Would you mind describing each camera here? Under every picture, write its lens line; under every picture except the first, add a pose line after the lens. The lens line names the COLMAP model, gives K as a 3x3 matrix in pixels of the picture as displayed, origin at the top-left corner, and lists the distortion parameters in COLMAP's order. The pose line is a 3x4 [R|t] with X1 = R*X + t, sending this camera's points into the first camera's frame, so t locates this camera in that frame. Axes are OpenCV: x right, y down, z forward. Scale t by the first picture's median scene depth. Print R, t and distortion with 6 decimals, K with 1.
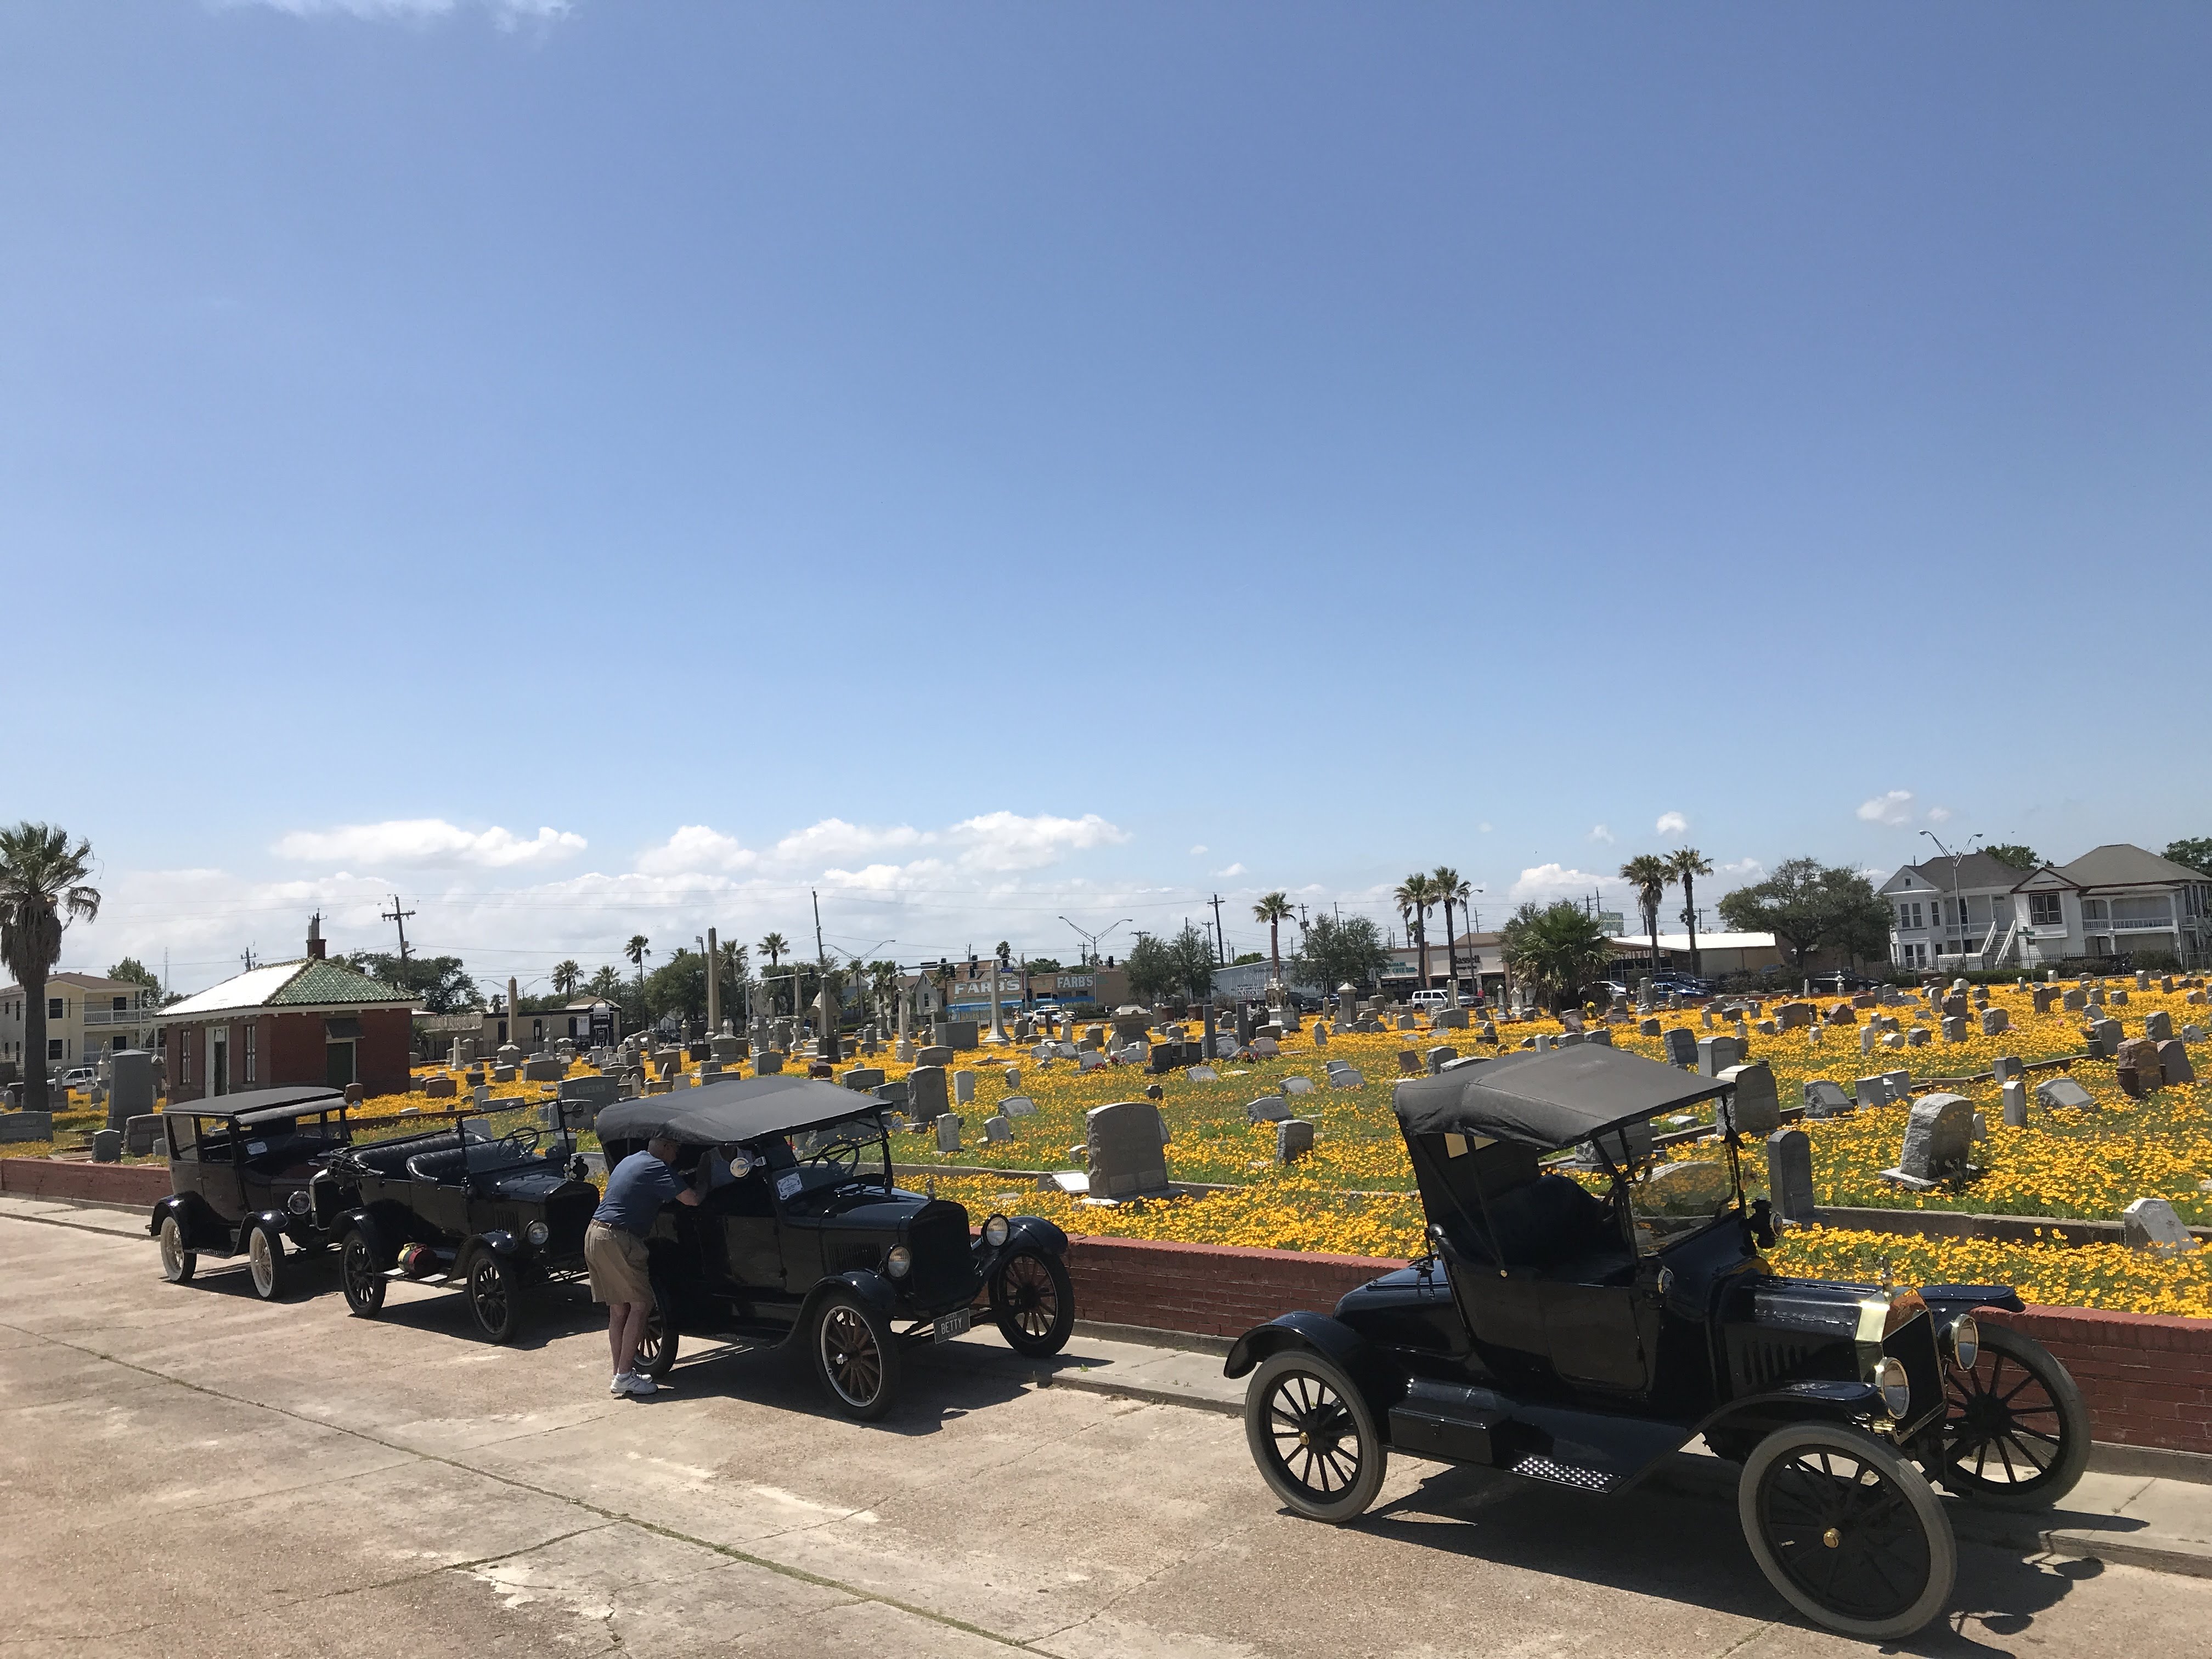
lens RADIAL K [[1794.1, 0, 1111.8], [0, 1794.1, 777.1], [0, 0, 1]] dist [-0.004195, 0.039067]
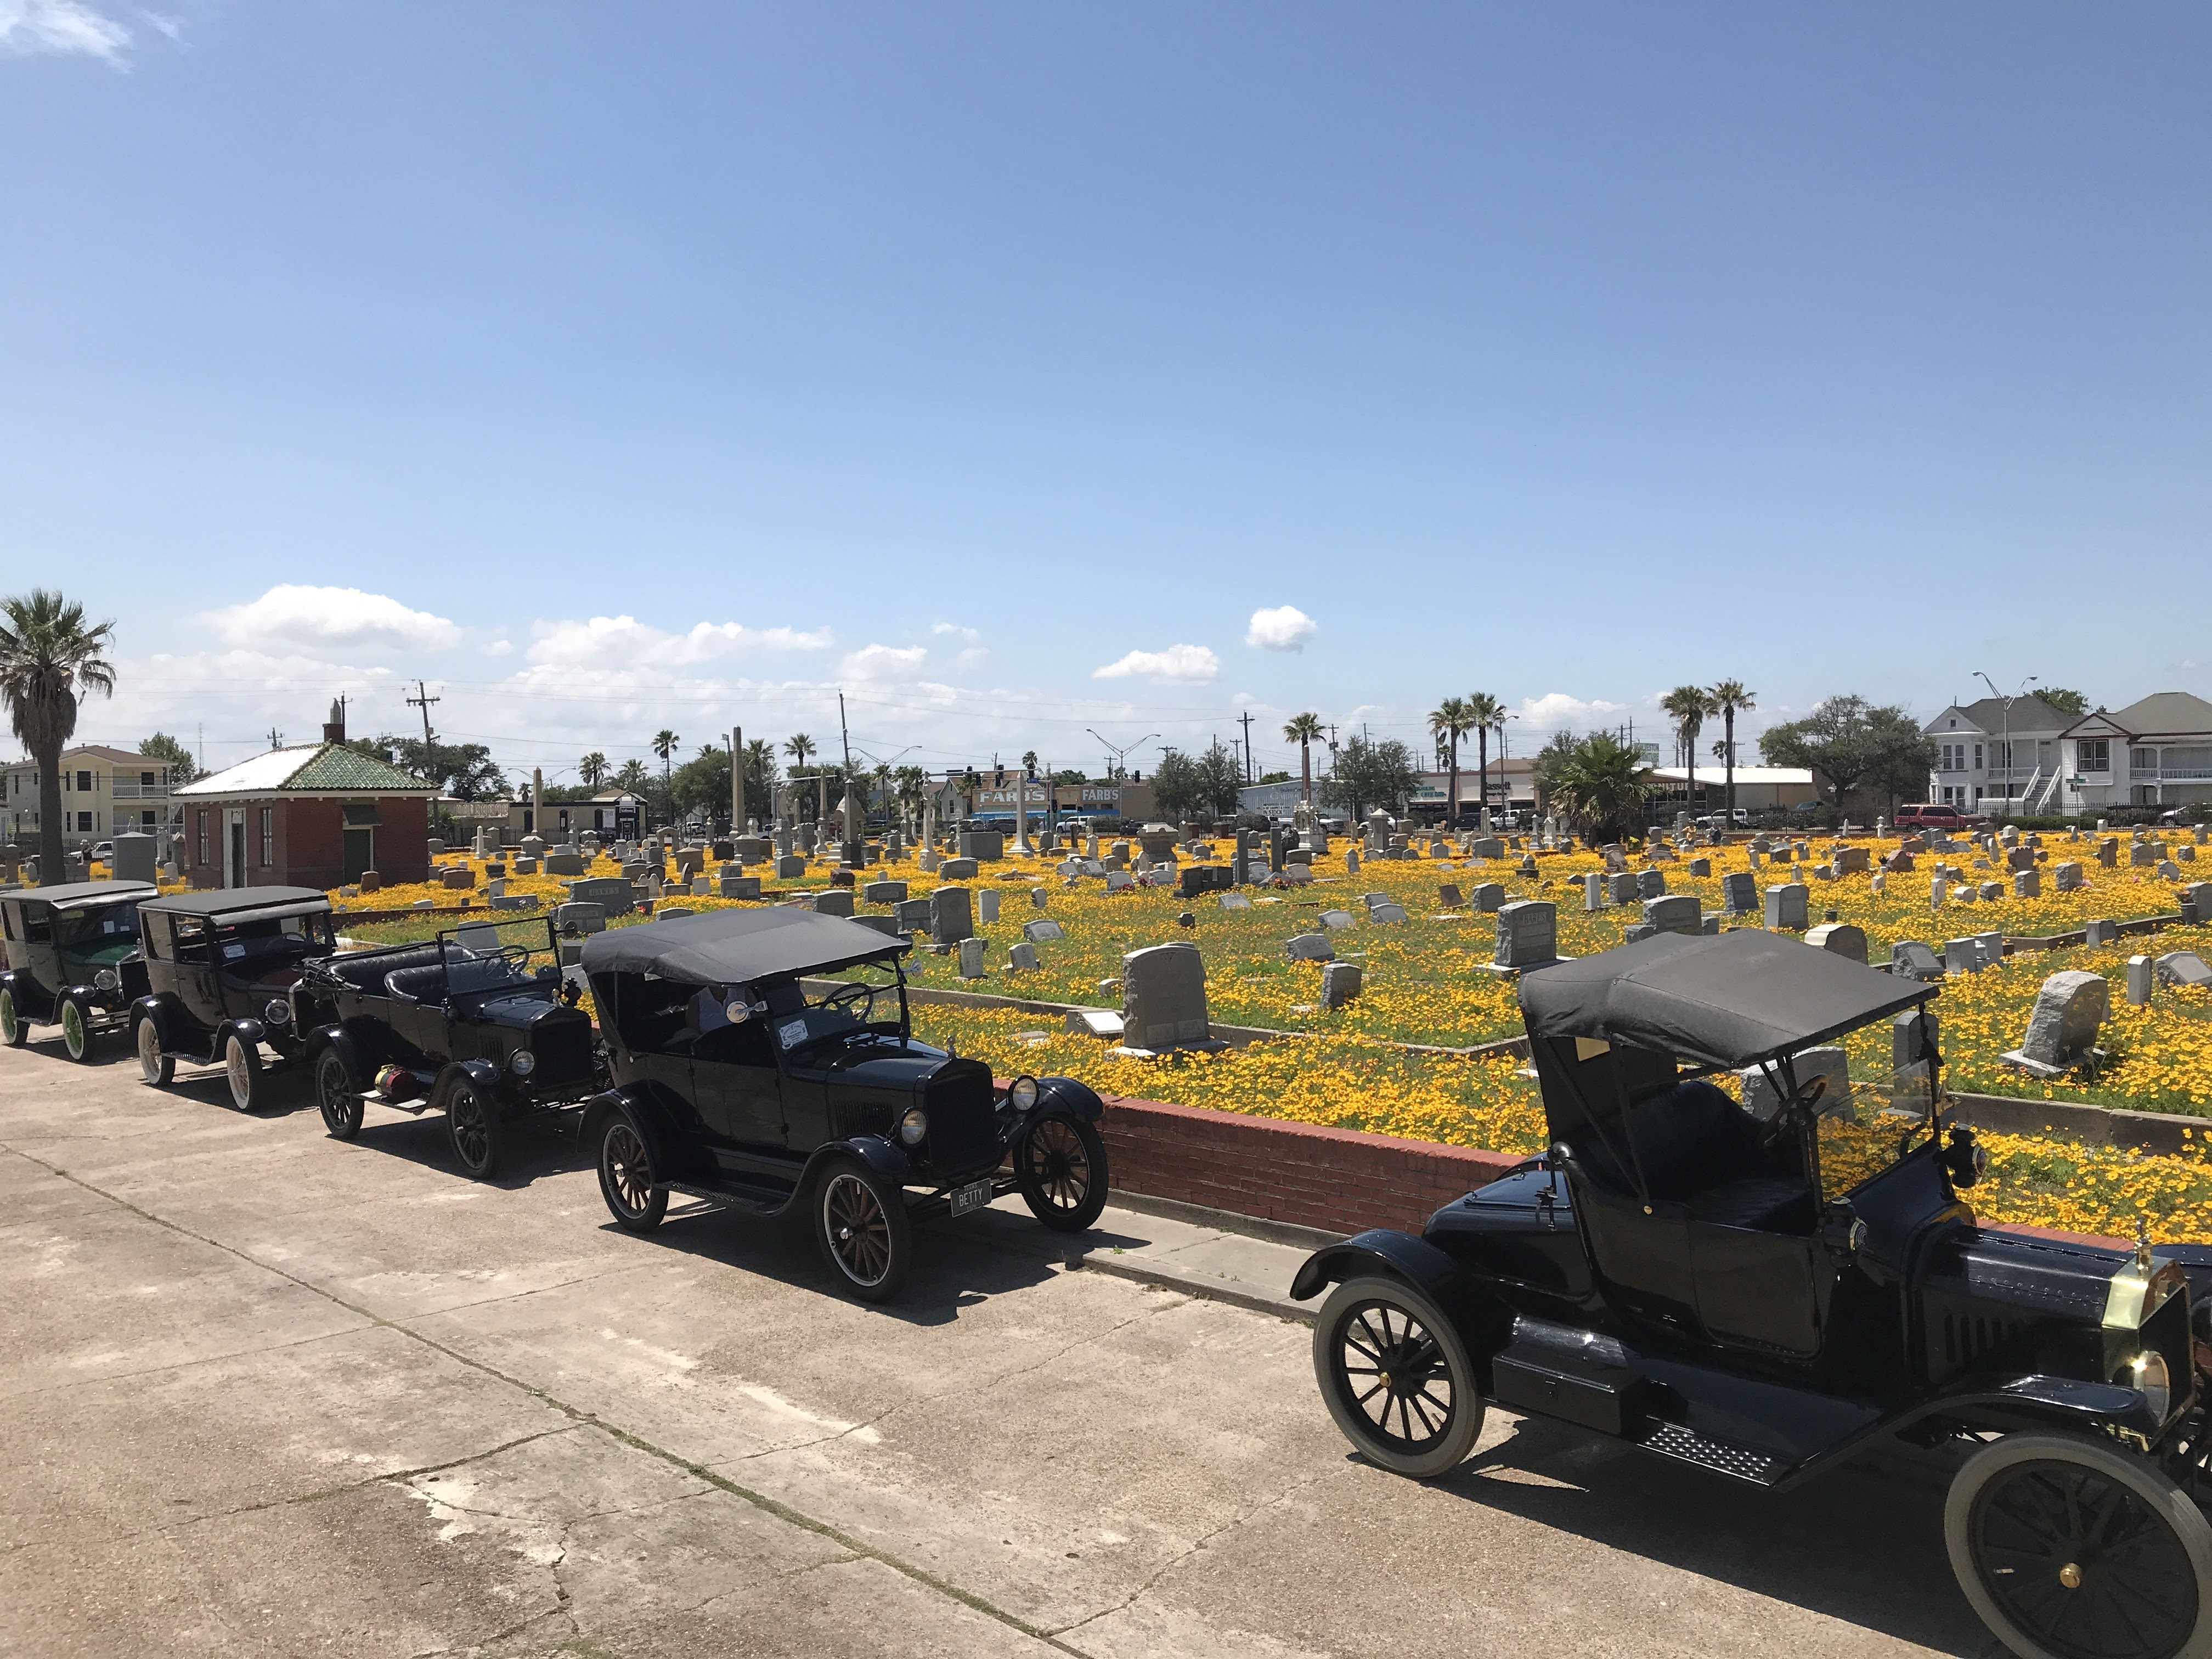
lens RADIAL K [[1792.1, 0, 1111.5], [0, 1792.1, 807.4], [0, 0, 1]] dist [0.036868, -0.038936]
pose [[0.999212, 0.037337, -0.013460, -0.011490], [-0.035419, 0.991892, 0.122047, 0.001601], [0.017908, -0.121474, 0.992433, 0.109215]]
